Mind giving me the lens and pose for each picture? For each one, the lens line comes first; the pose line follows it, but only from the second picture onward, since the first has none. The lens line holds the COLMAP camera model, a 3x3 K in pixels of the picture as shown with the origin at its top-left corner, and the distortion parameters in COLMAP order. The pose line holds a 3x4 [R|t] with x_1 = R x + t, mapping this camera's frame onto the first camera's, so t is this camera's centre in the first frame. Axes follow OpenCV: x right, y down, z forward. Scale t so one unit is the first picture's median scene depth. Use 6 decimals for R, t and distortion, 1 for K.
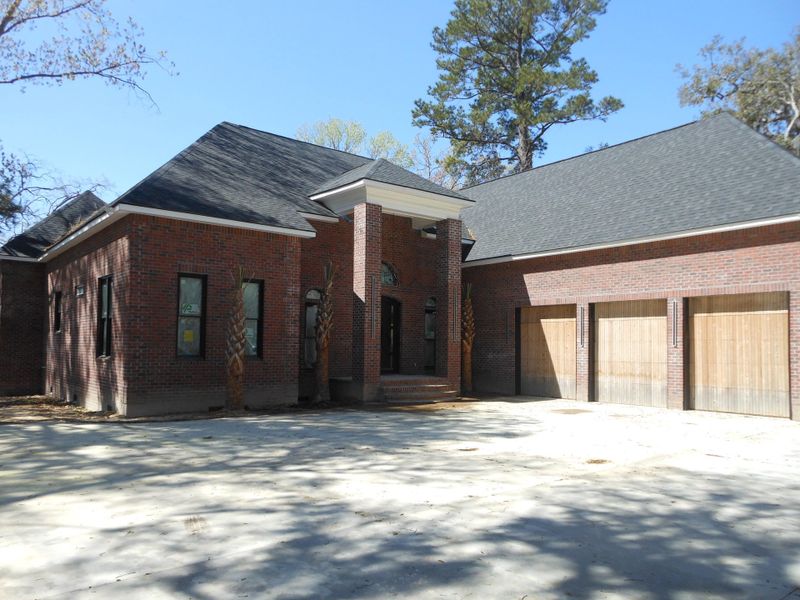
lens RADIAL K [[598.3, 0, 403.0], [0, 598.3, 306.5], [0, 0, 1]] dist [0.033410, -0.011213]
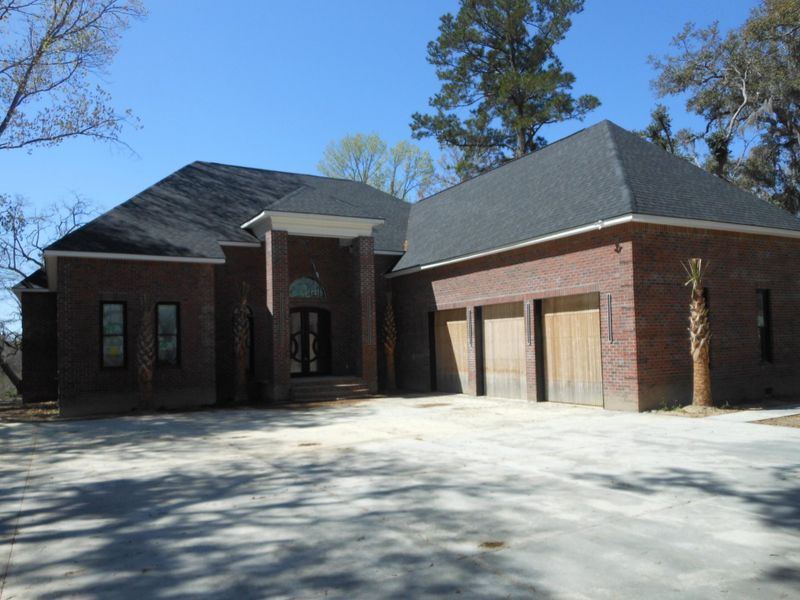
lens RADIAL K [[598.3, 0, 405.6], [0, 598.3, 307.1], [0, 0, 1]] dist [0.033410, -0.011213]
pose [[0.985349, -0.046857, -0.163987, 0.400984], [0.047776, 0.998857, 0.001661, -0.013564], [0.163722, -0.009471, 0.986461, -0.110799]]
